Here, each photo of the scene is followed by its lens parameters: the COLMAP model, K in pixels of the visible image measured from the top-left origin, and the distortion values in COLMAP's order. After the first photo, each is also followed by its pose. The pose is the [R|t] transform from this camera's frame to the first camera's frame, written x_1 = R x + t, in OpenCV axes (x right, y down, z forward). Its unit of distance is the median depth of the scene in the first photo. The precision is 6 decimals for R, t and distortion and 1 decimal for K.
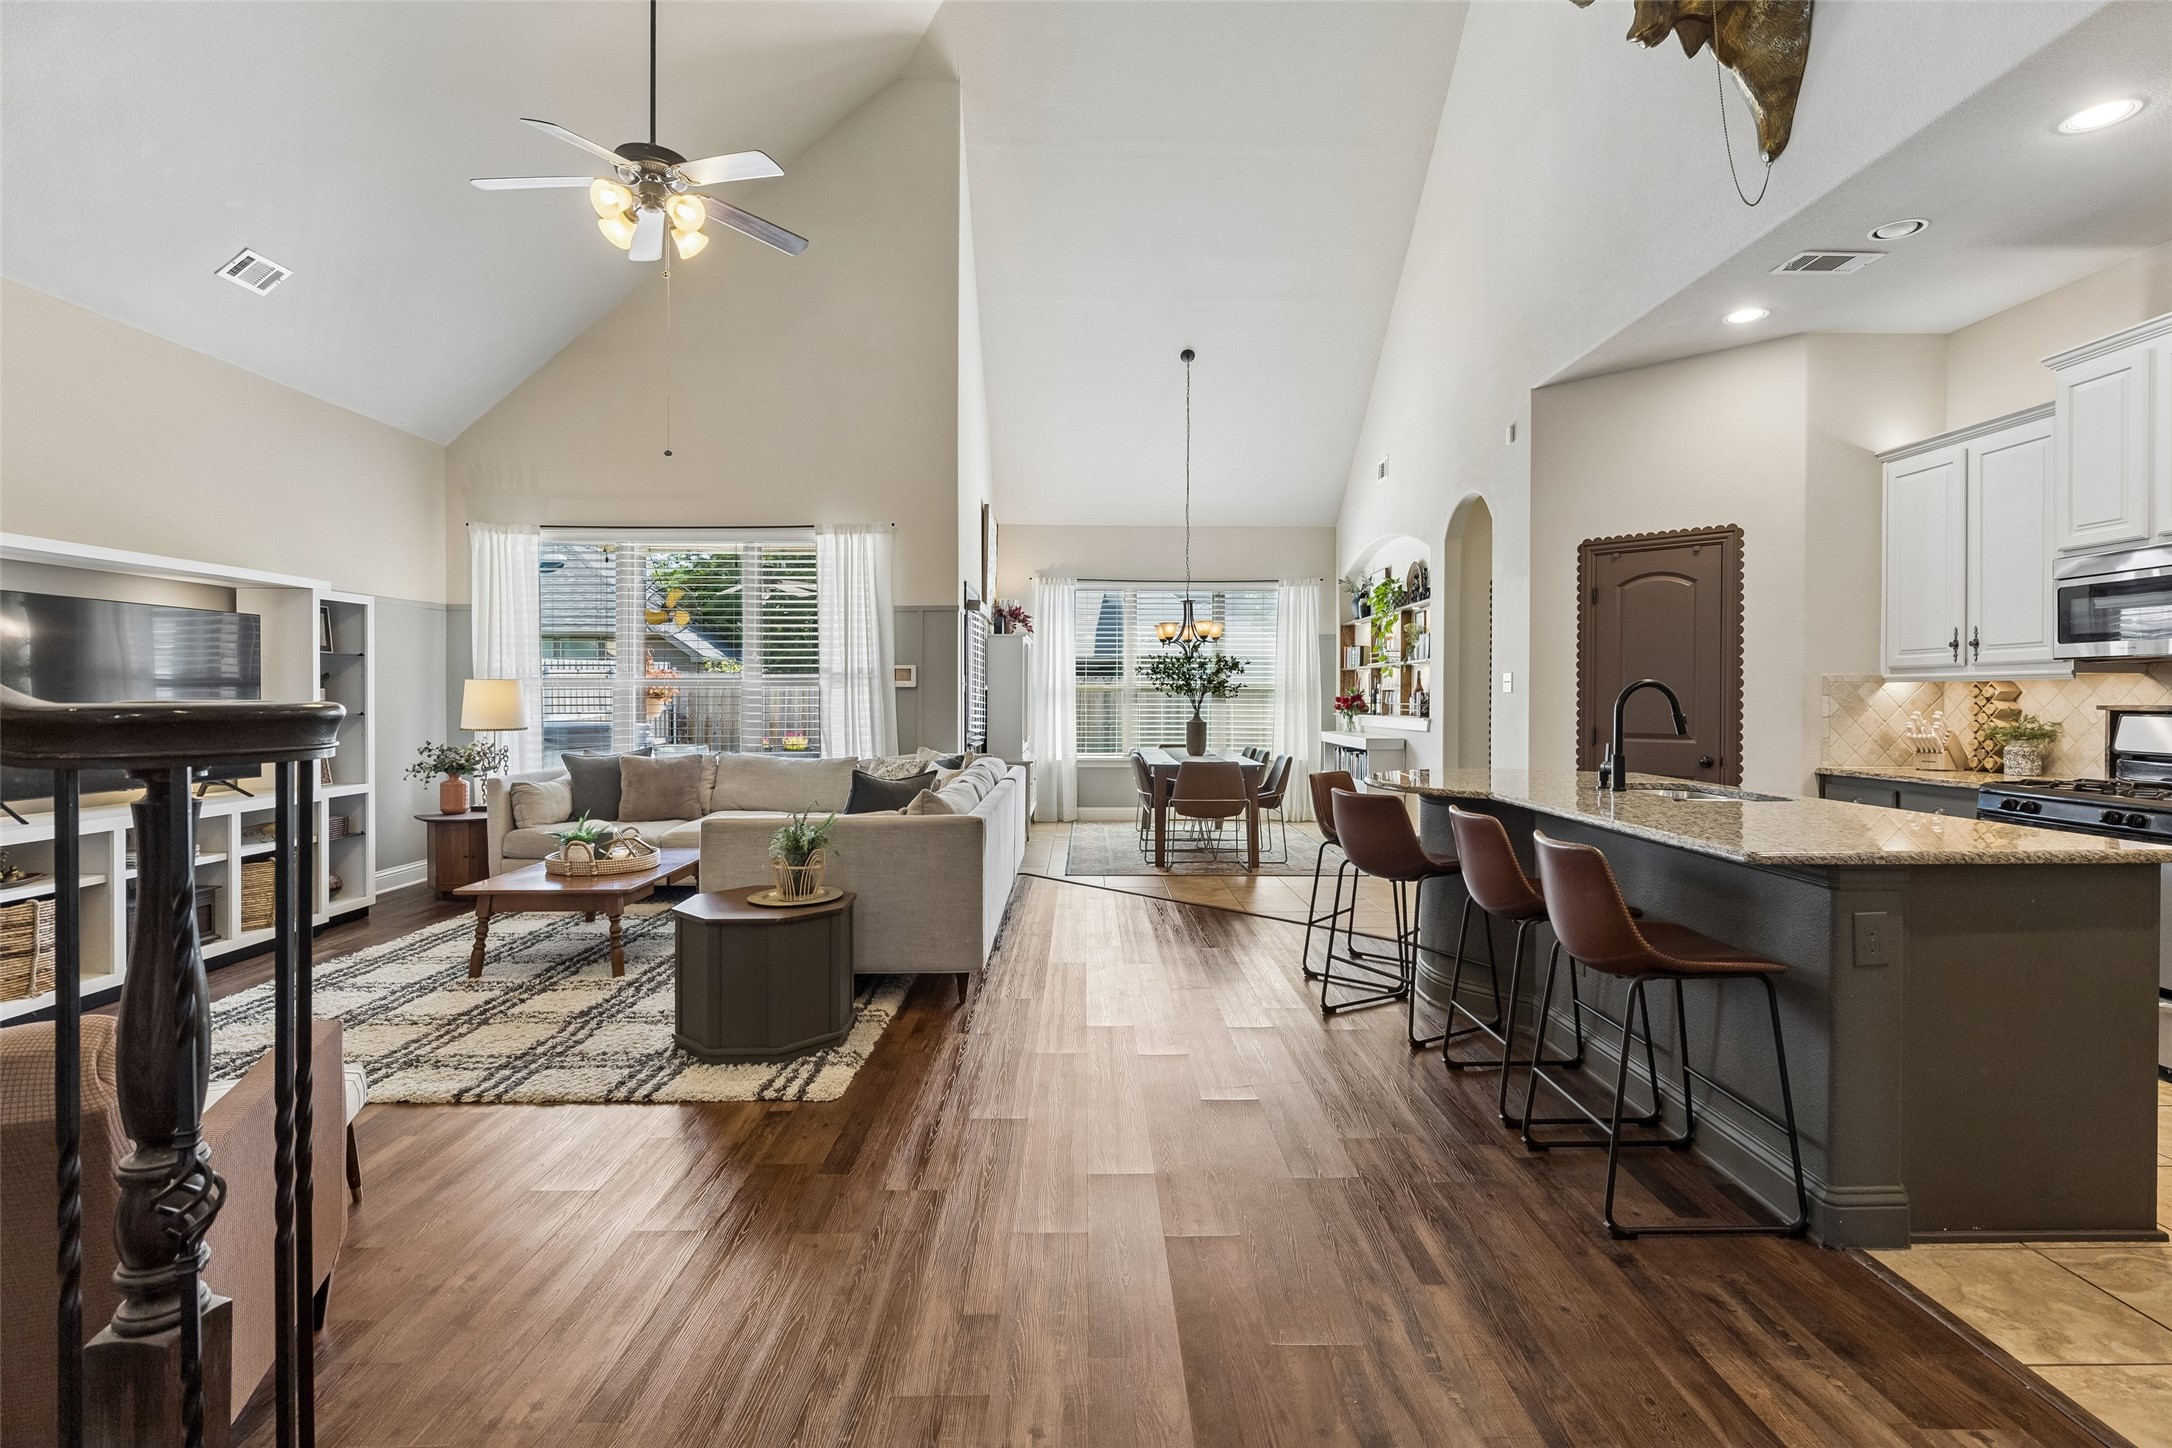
lens RADIAL K [[1050.6, 0, 1087.0], [0, 1050.6, 711.8], [0, 0, 1]] dist [0.002156, 0.001925]
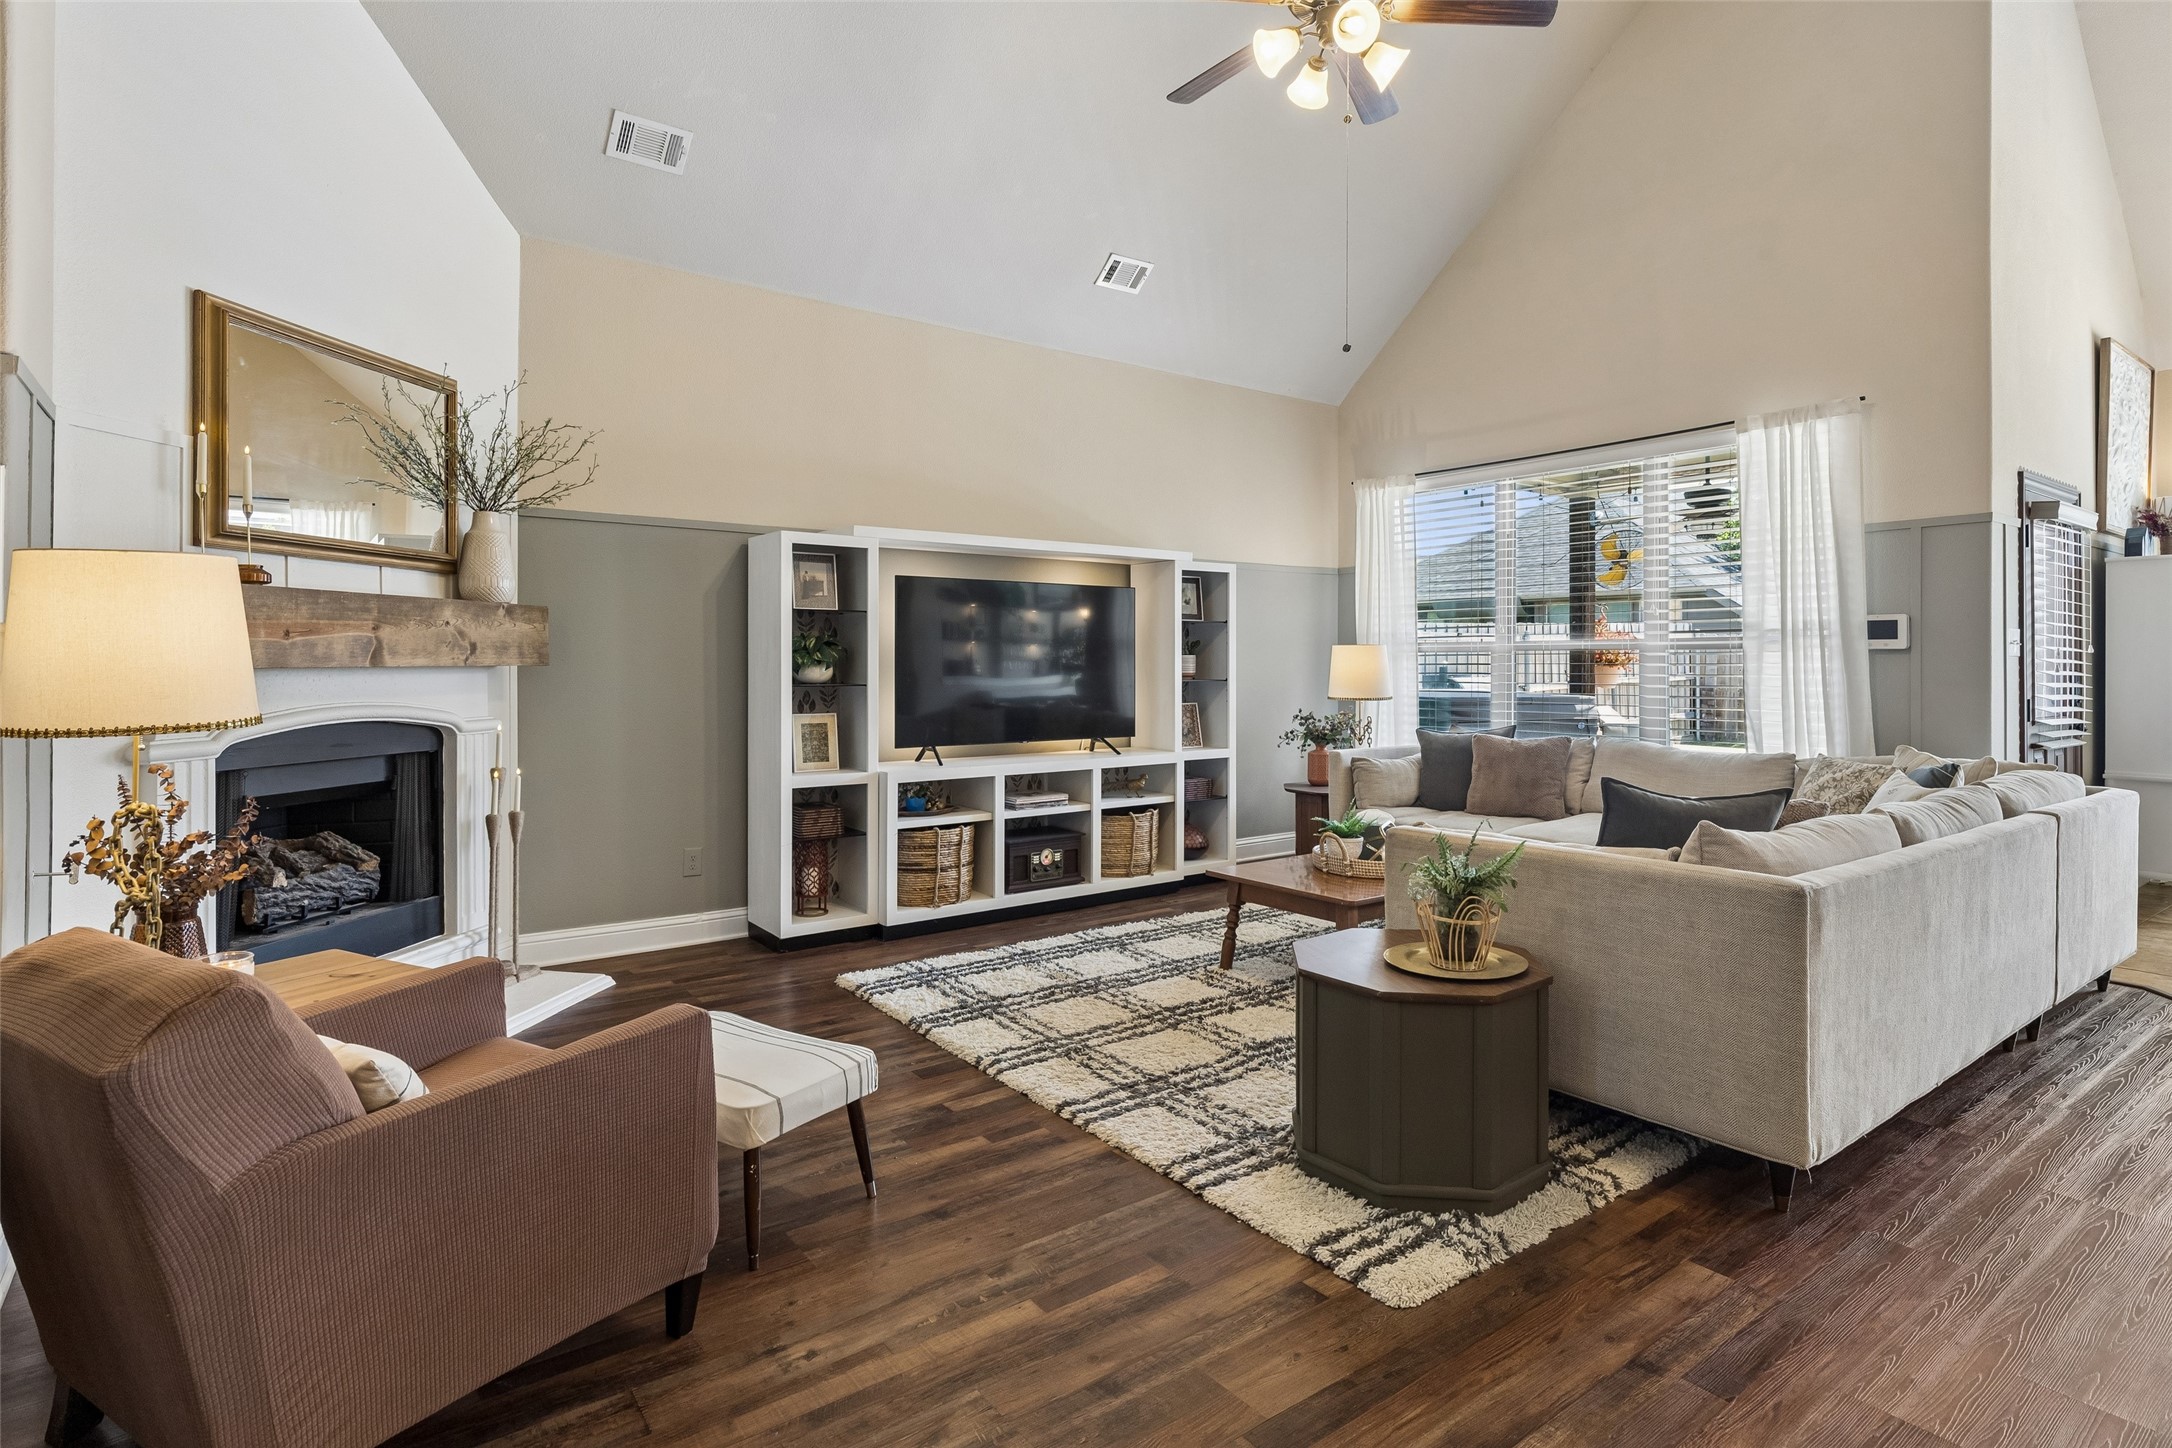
lens RADIAL K [[1129.1, 0, 1042.8], [0, 1129.1, 658.6], [0, 0, 1]] dist [0.002123, 0.002337]
pose [[0.593564, -0.001306, -0.804786, 0.137538], [-0.014139, 0.999827, -0.012050, -0.004609], [0.804662, 0.018532, 0.593443, 0.332445]]
